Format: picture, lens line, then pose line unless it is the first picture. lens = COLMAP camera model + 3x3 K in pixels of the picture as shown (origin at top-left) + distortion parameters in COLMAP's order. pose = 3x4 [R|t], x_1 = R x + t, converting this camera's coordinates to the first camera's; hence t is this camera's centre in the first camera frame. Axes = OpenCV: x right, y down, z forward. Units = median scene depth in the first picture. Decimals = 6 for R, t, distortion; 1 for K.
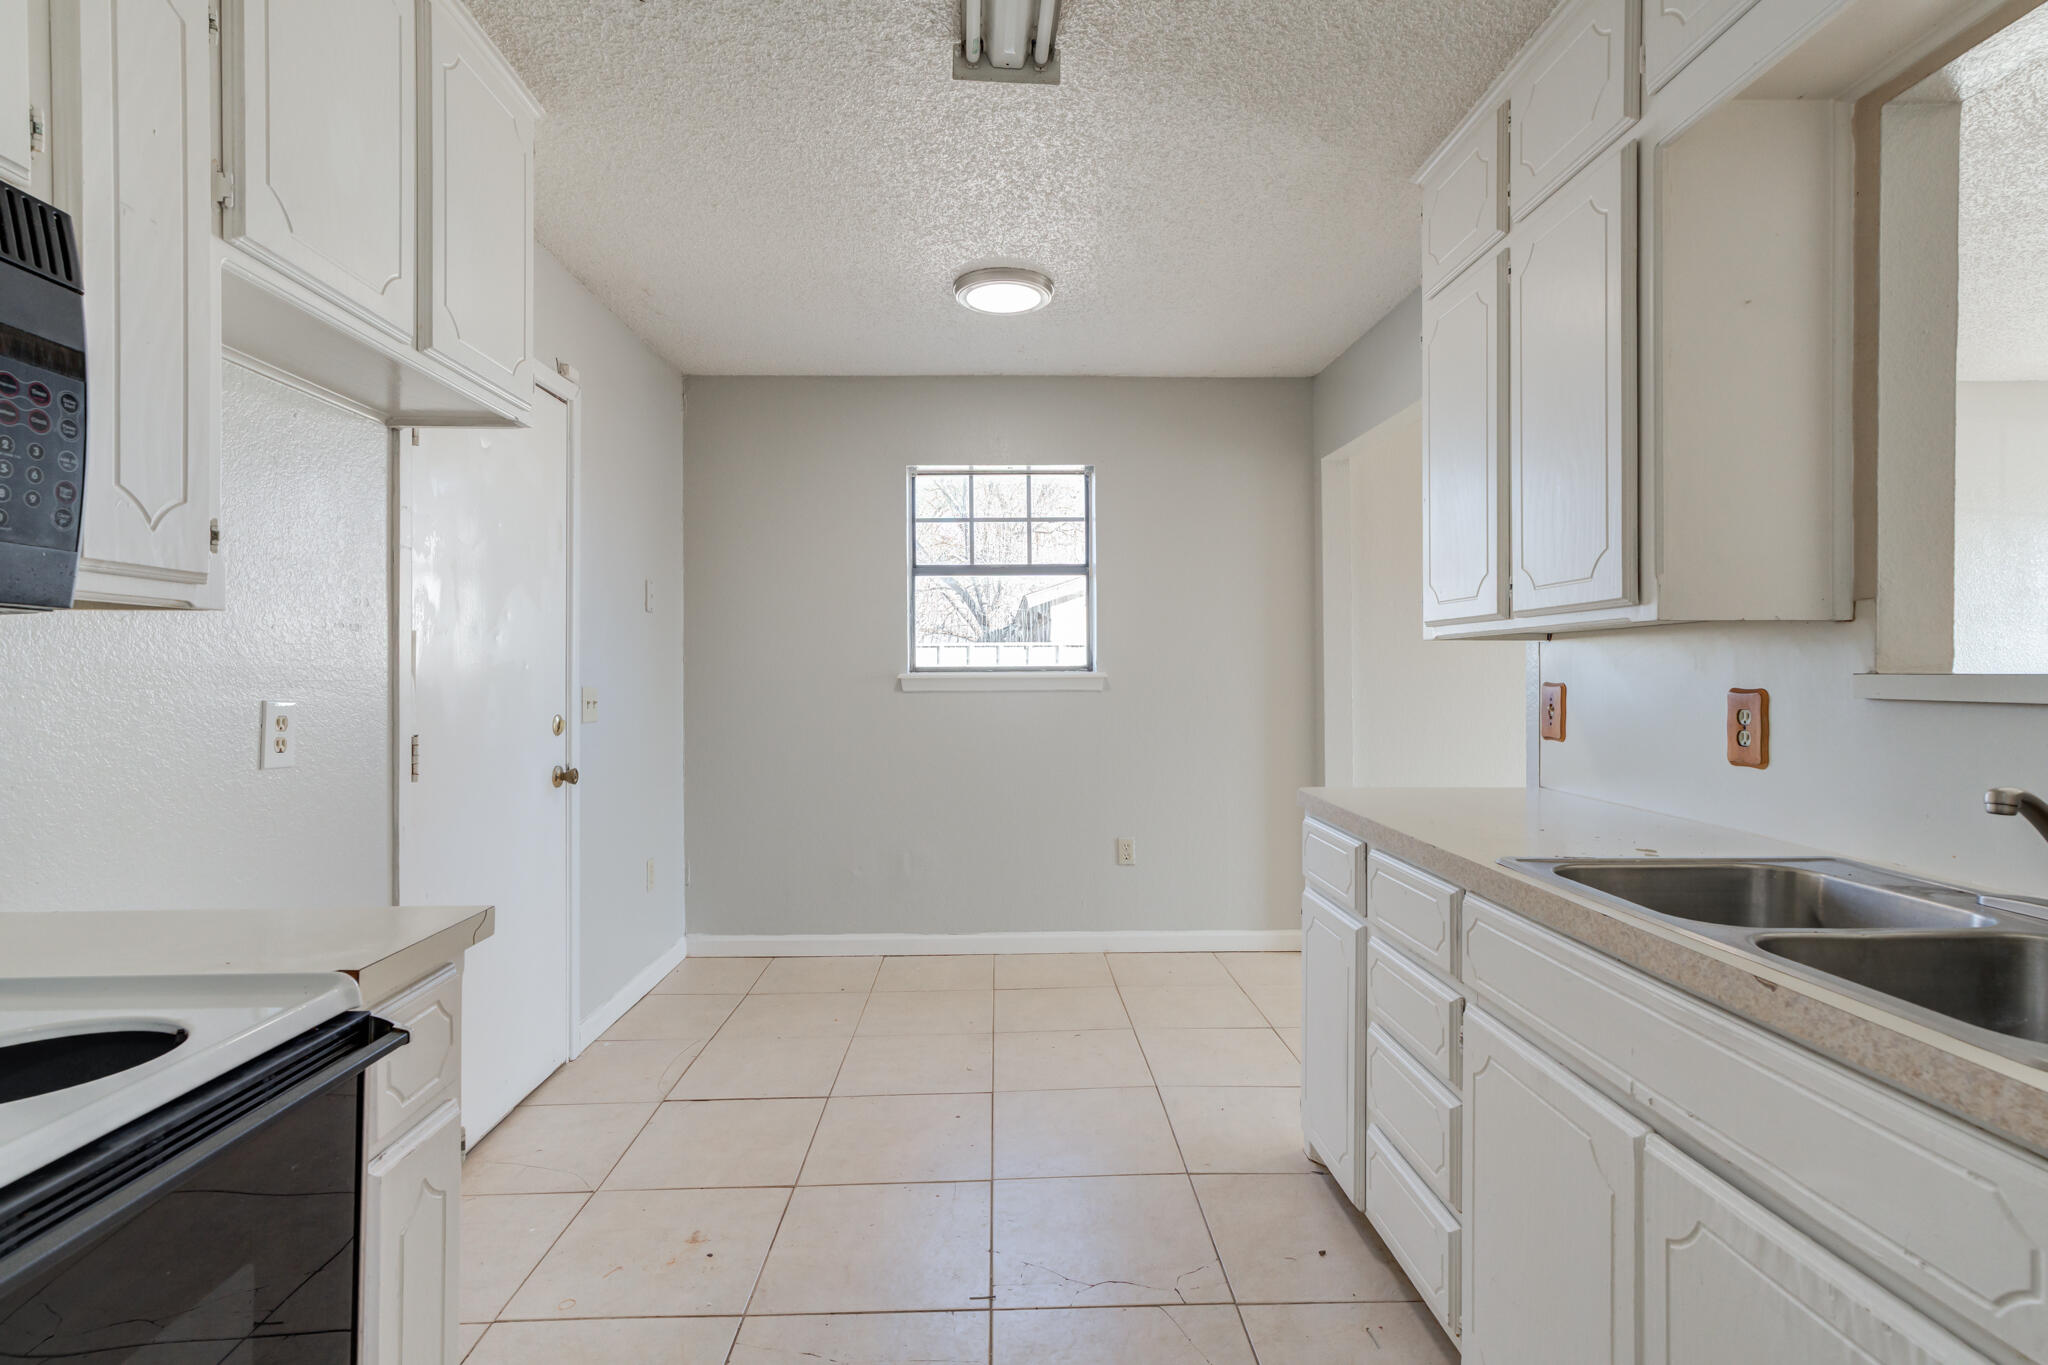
lens RADIAL K [[993.6, 0, 1017.5], [0, 993.6, 671.5], [0, 0, 1]] dist [0.000937, 0.006778]
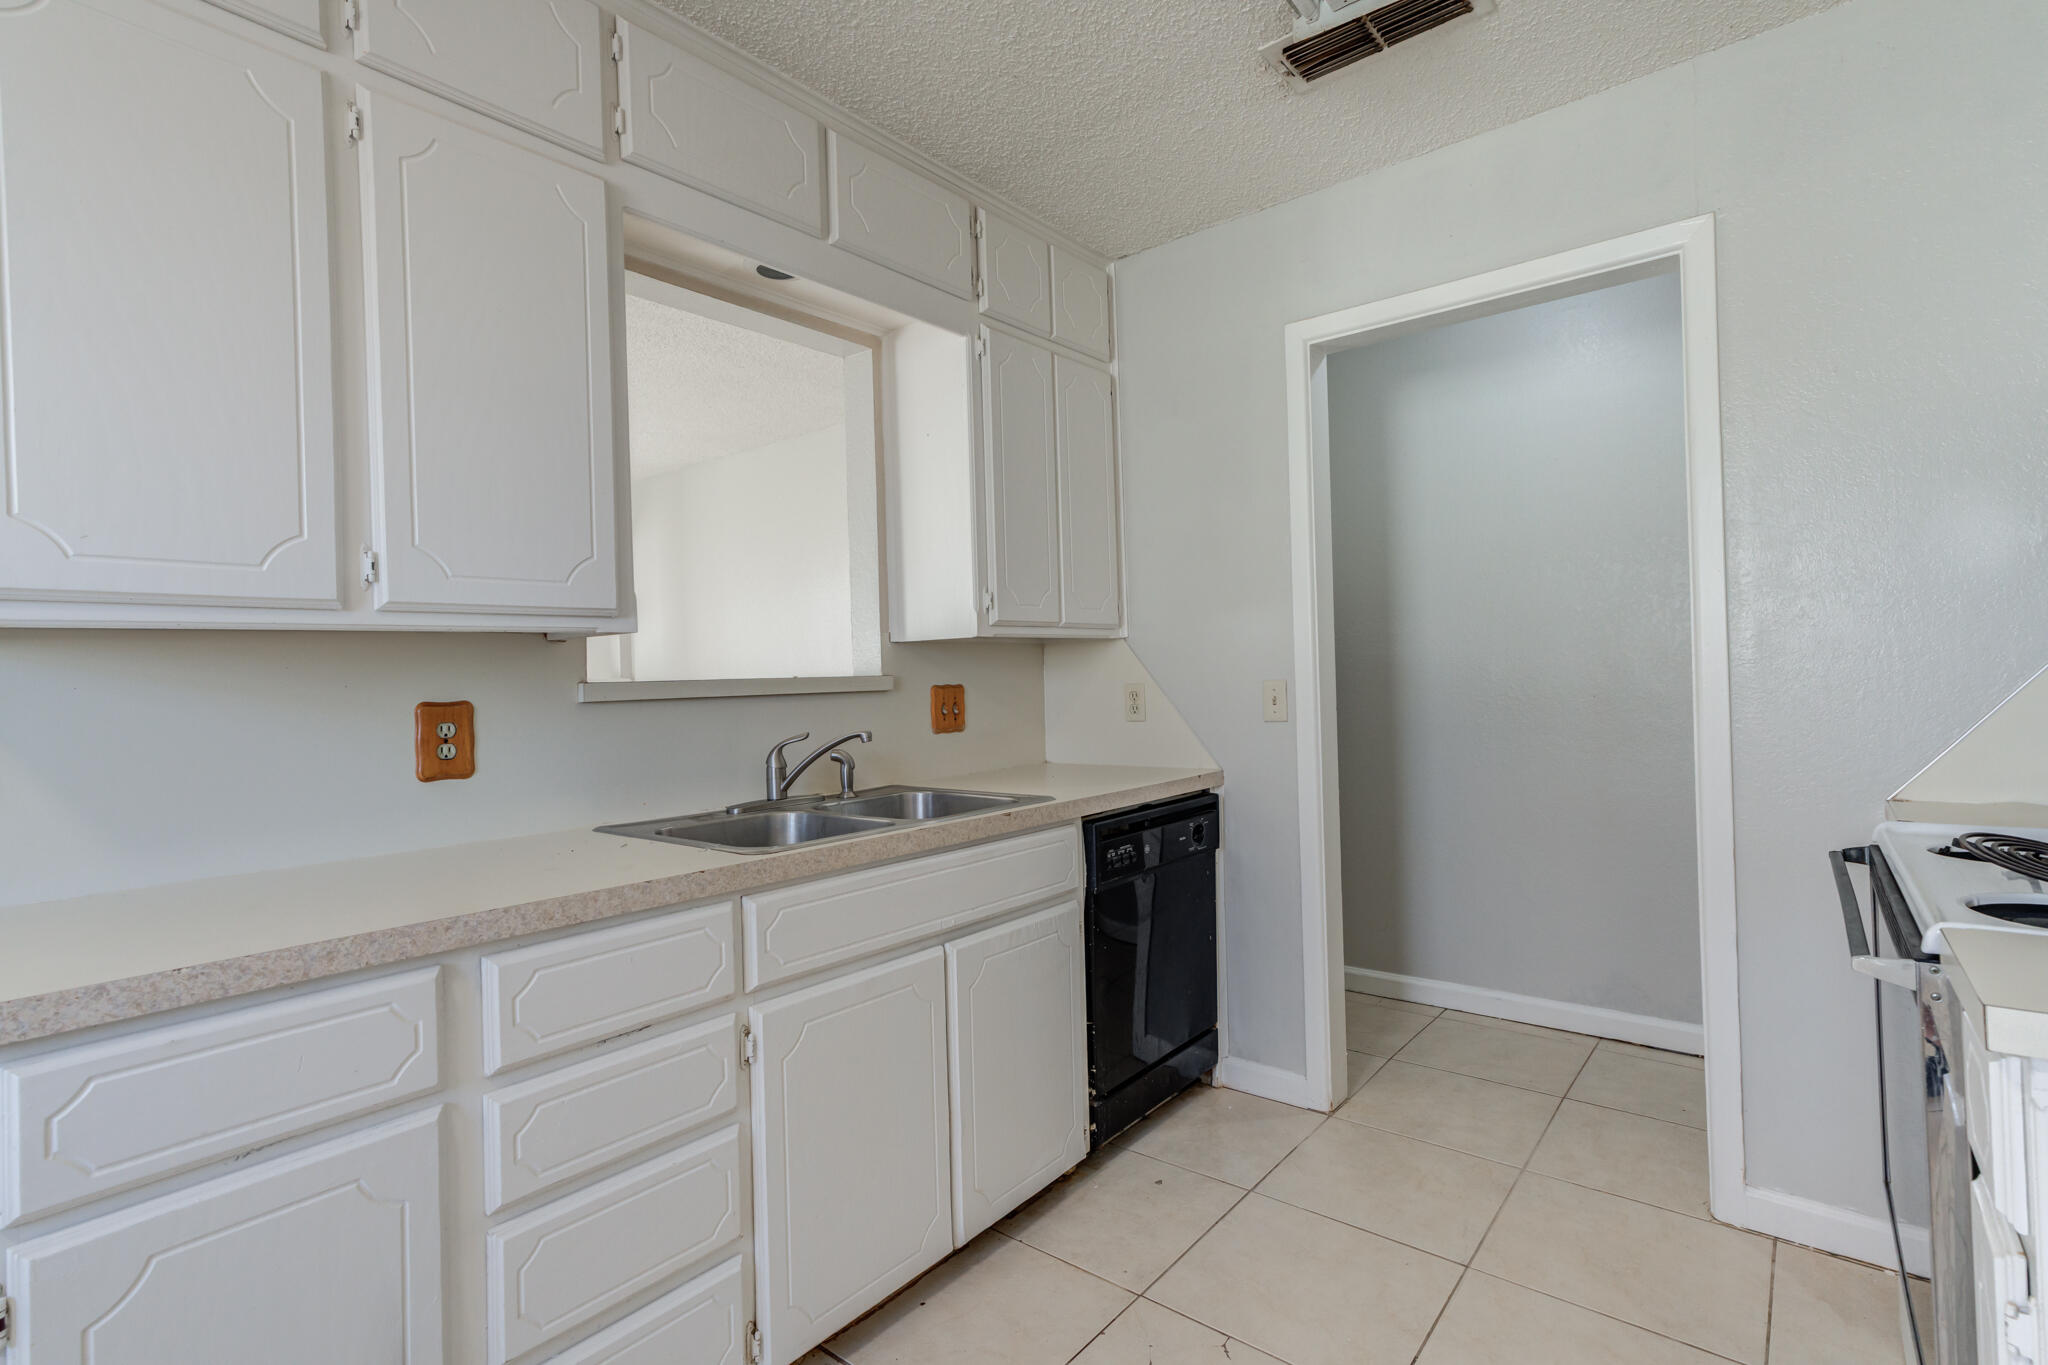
lens RADIAL K [[990.2, 0, 1012.1], [0, 990.2, 665.0], [0, 0, 1]] dist [0.000329, 0.010399]
pose [[-0.768794, 0.026917, 0.638929, -0.384525], [0.027991, 0.999573, -0.008431, 0.005282], [-0.638883, 0.011402, -0.769219, 1.599509]]
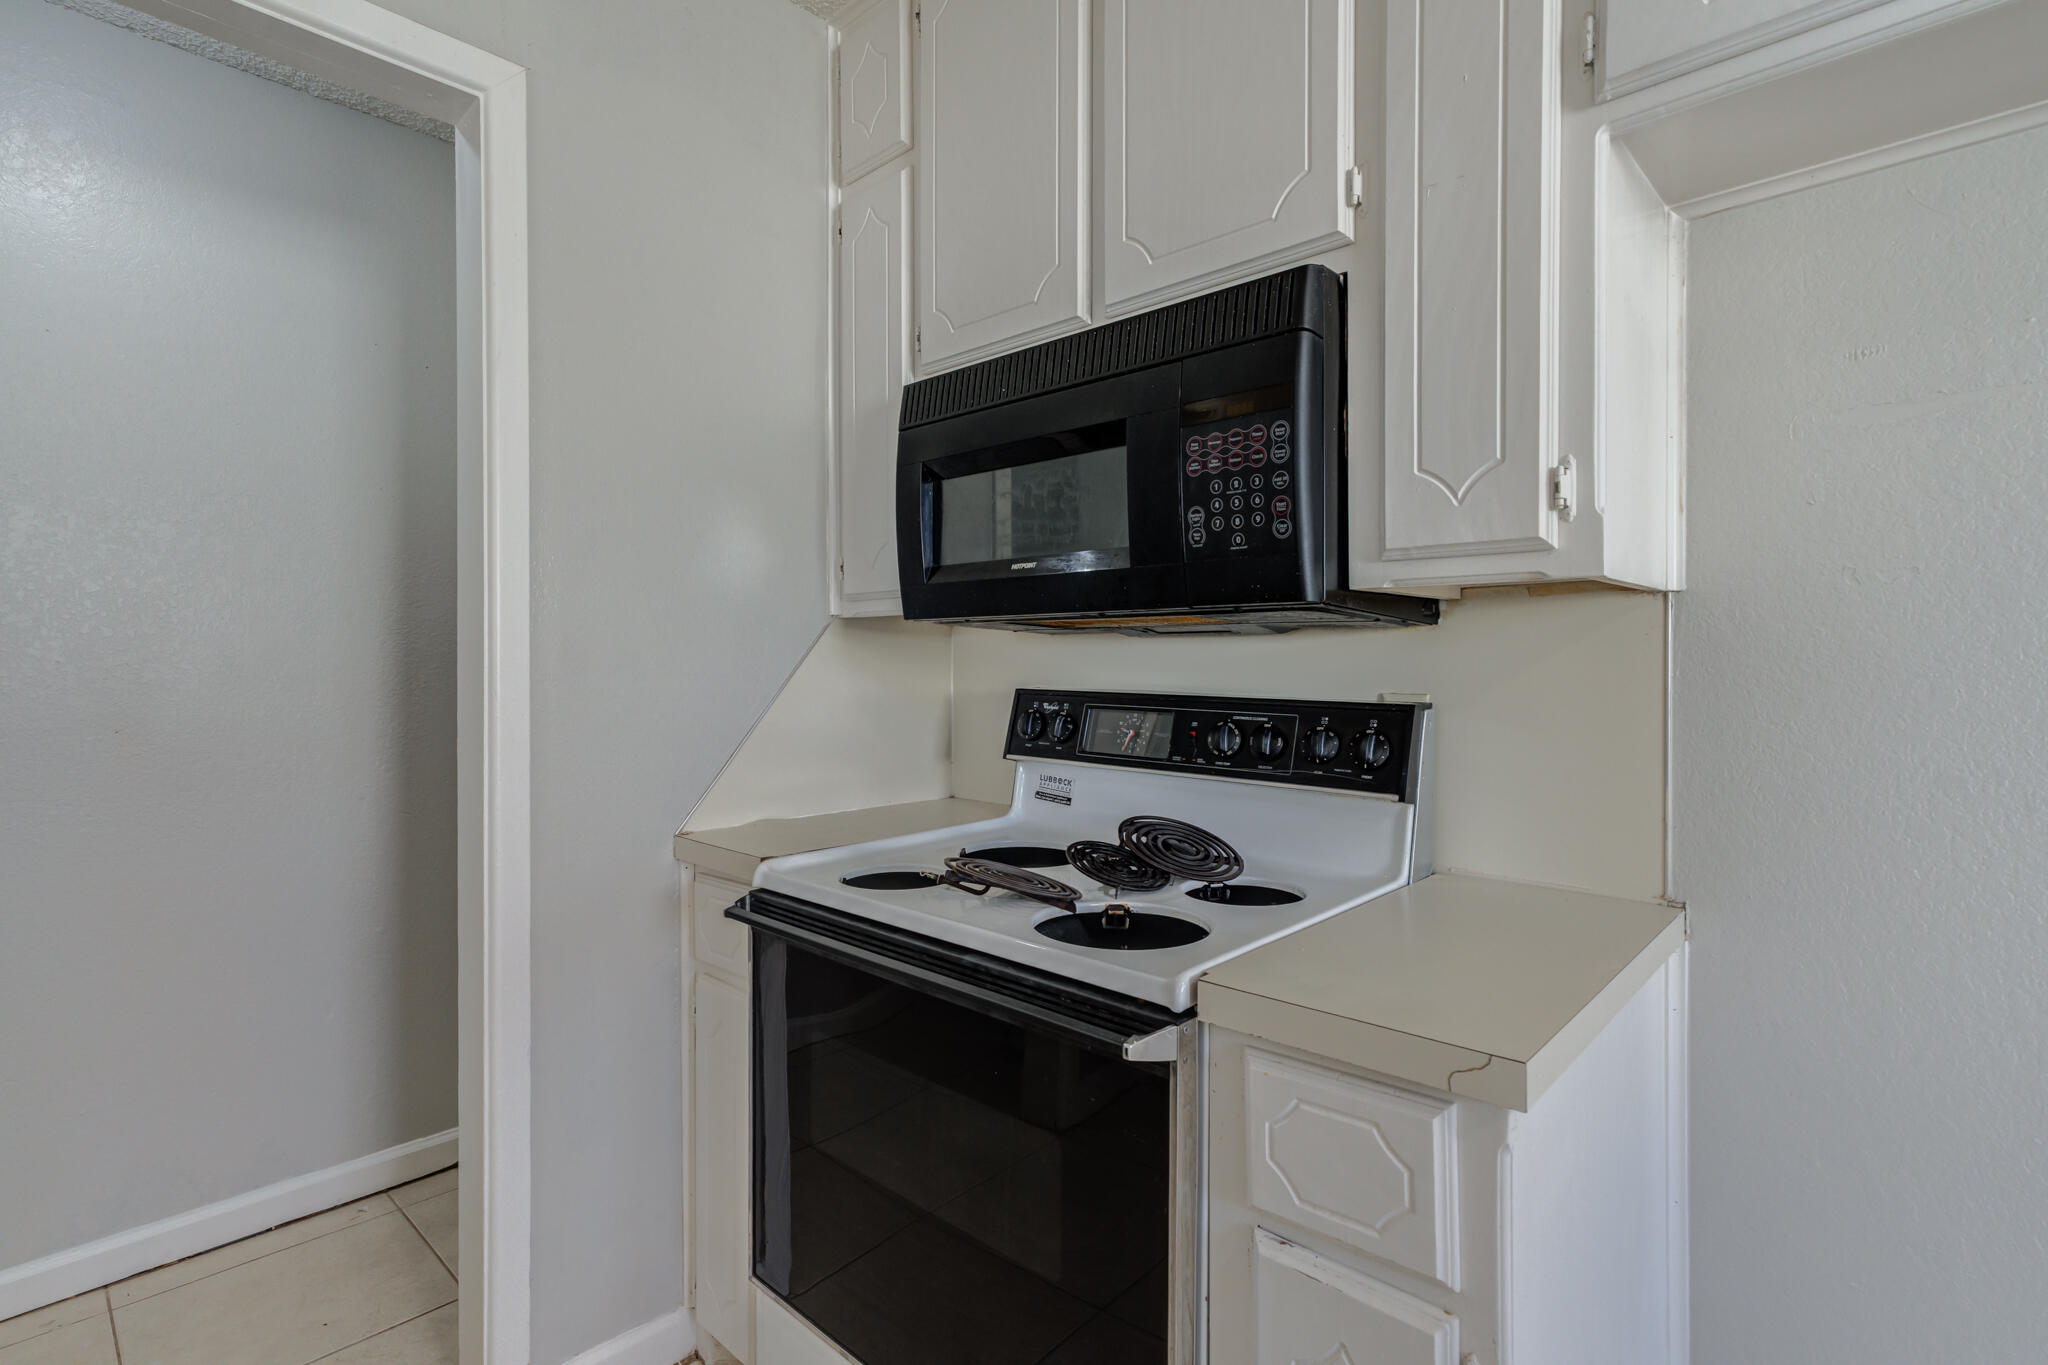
lens RADIAL K [[993.6, 0, 1017.5], [0, 993.6, 671.5], [0, 0, 1]] dist [0.000937, 0.006778]
pose [[-0.712024, 0.005689, -0.702133, 0.066904], [0.002406, 0.999981, 0.005662, 0.006924], [0.702151, 0.002342, -0.712024, 1.015359]]
